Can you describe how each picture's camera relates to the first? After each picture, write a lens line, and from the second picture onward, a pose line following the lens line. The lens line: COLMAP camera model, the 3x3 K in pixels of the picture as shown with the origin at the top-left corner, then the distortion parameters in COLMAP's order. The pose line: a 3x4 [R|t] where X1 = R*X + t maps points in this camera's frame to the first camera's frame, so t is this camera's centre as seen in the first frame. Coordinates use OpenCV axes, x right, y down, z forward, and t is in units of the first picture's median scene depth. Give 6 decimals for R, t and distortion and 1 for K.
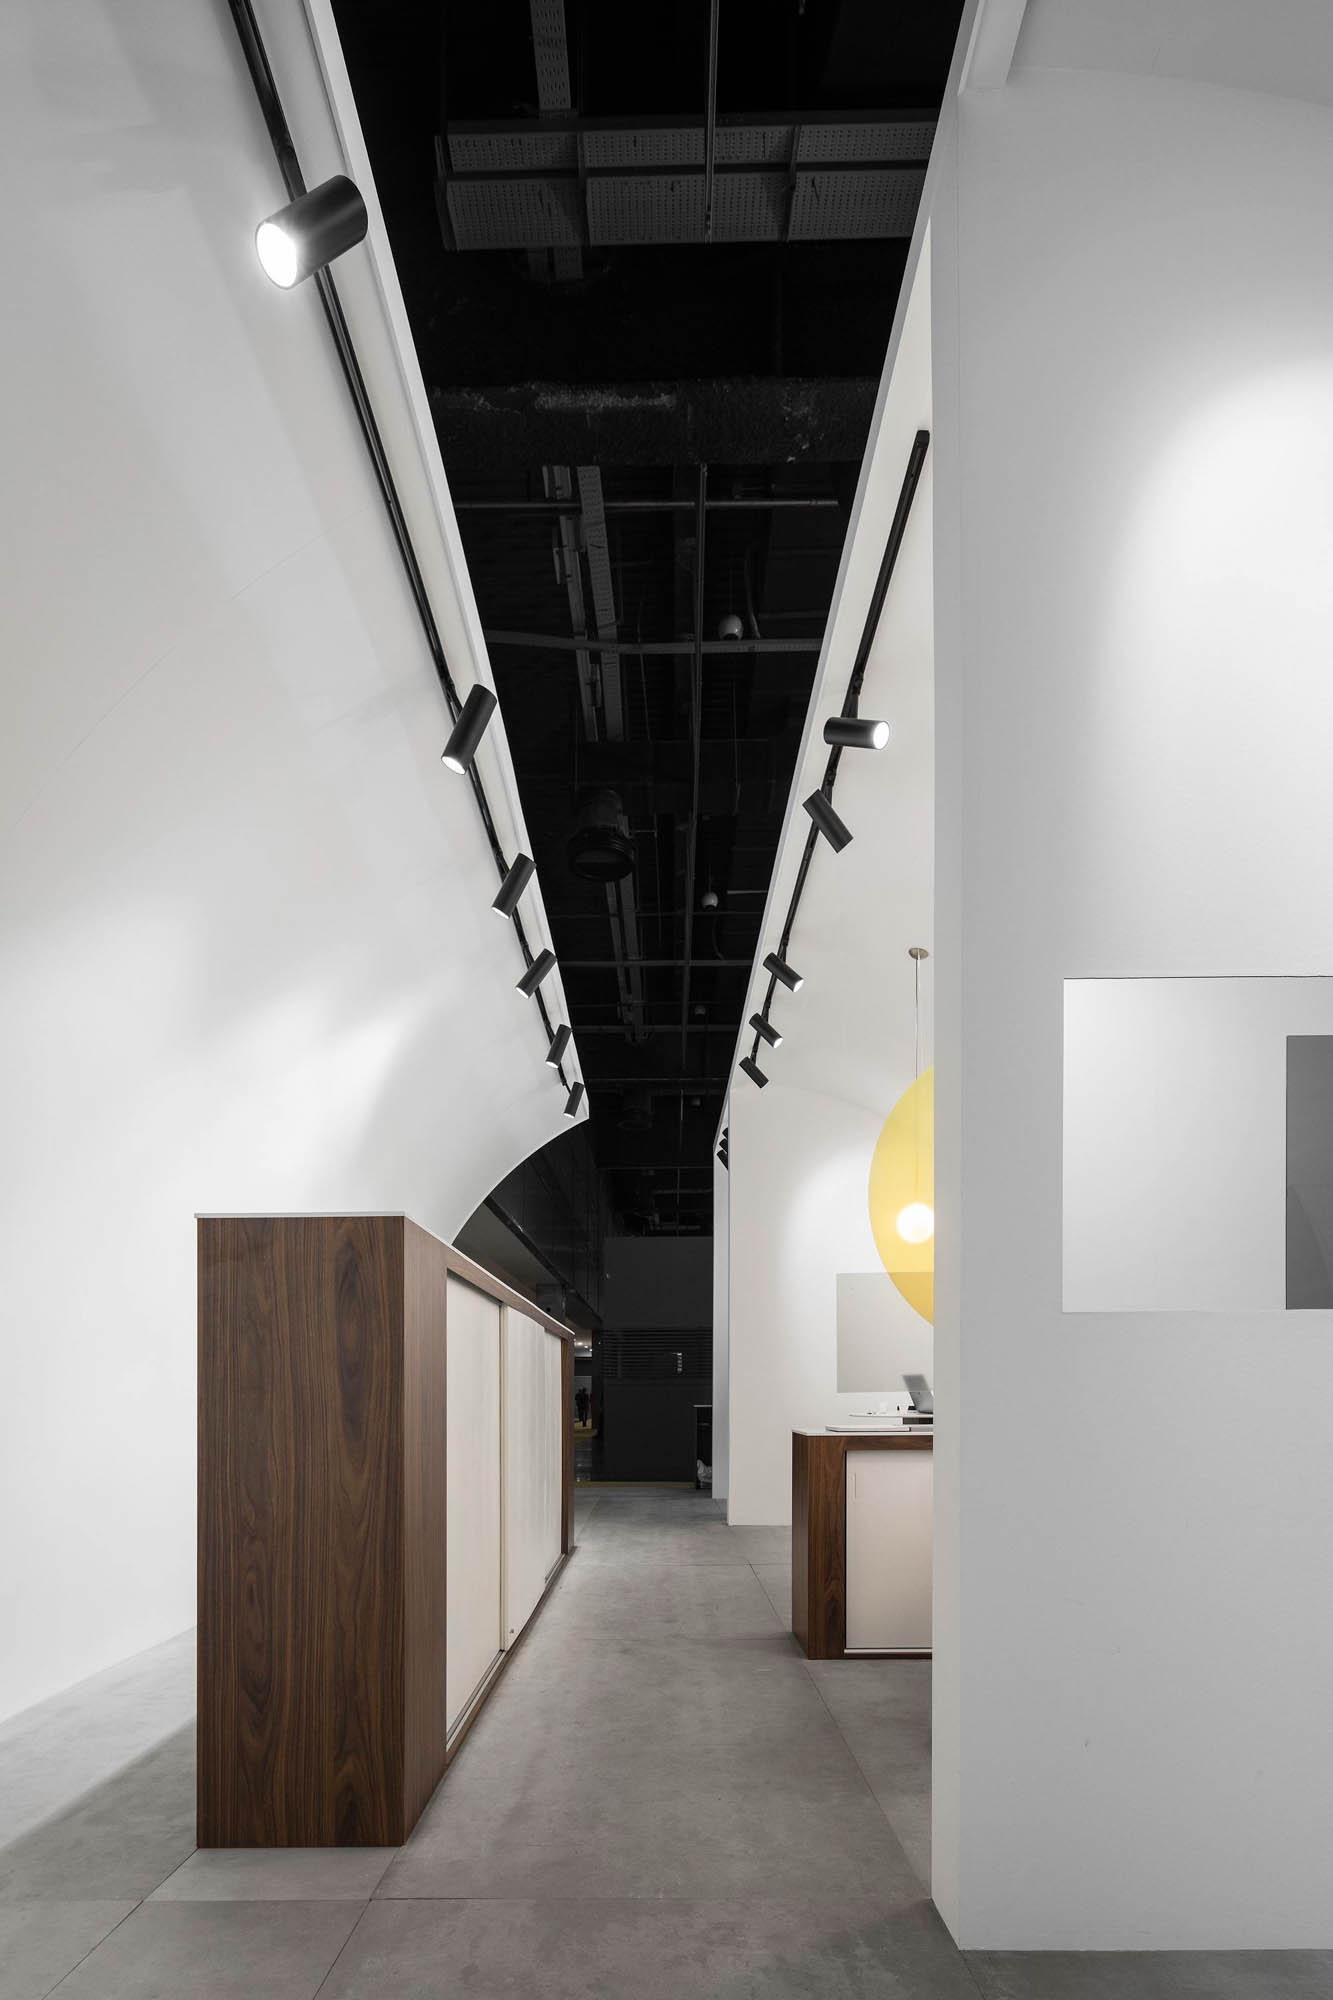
lens RADIAL K [[934.3, 0, 671.9], [0, 934.3, 1001.4], [0, 0, 1]] dist [-0.004859, -0.001237]
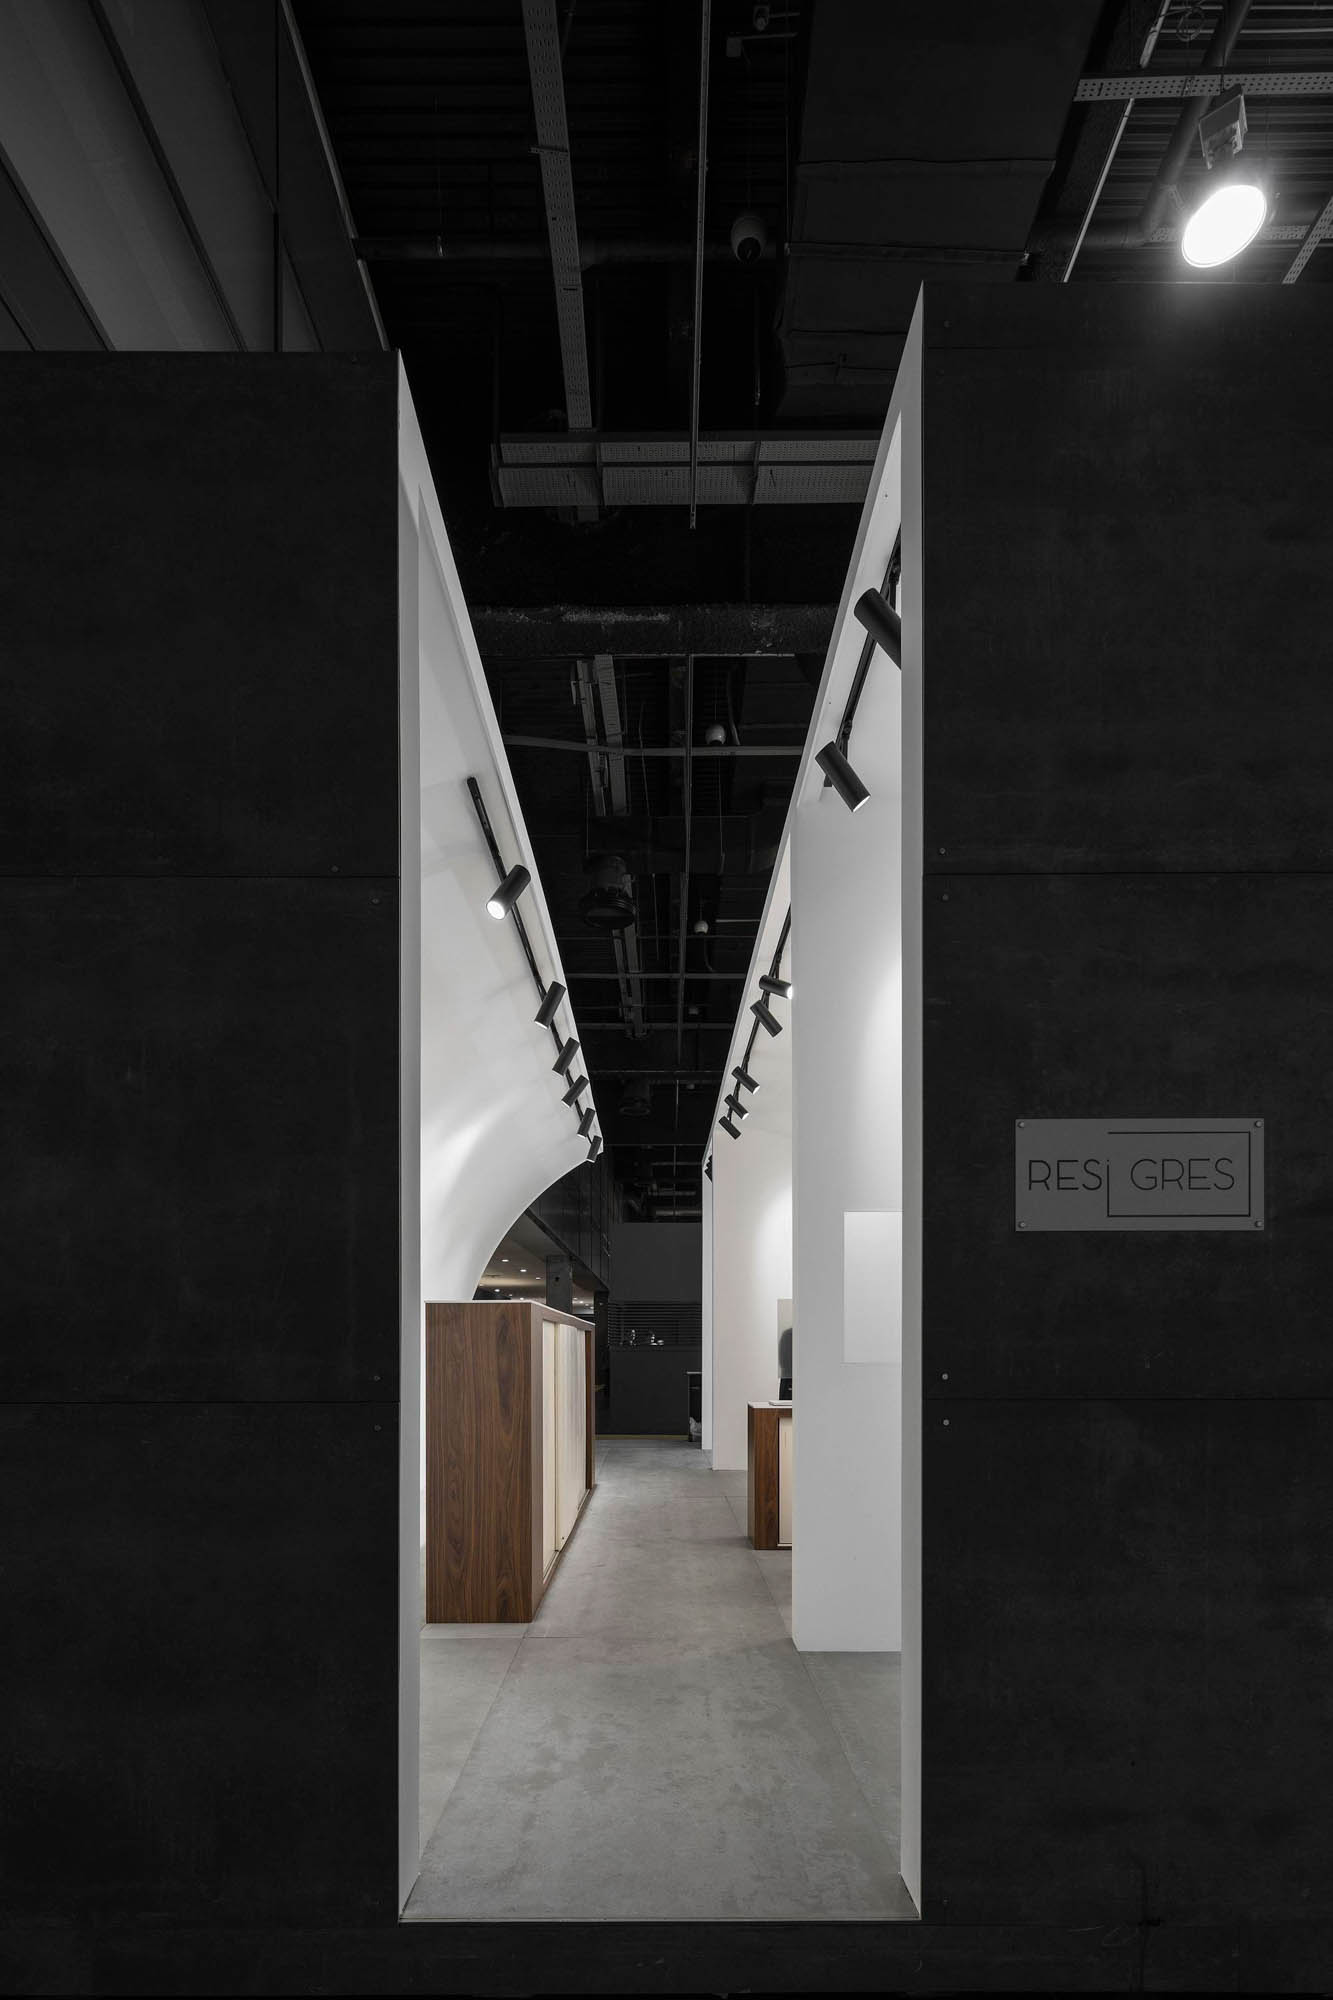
lens RADIAL K [[857.1, 0, 660.8], [0, 857.1, 998.2], [0, 0, 1]] dist [-0.001917, -0.000180]
pose [[0.999960, -0.002228, -0.008702, 0.001093], [0.002265, 0.999988, 0.004248, -0.127708], [0.008692, -0.004268, 0.999953, -0.244419]]
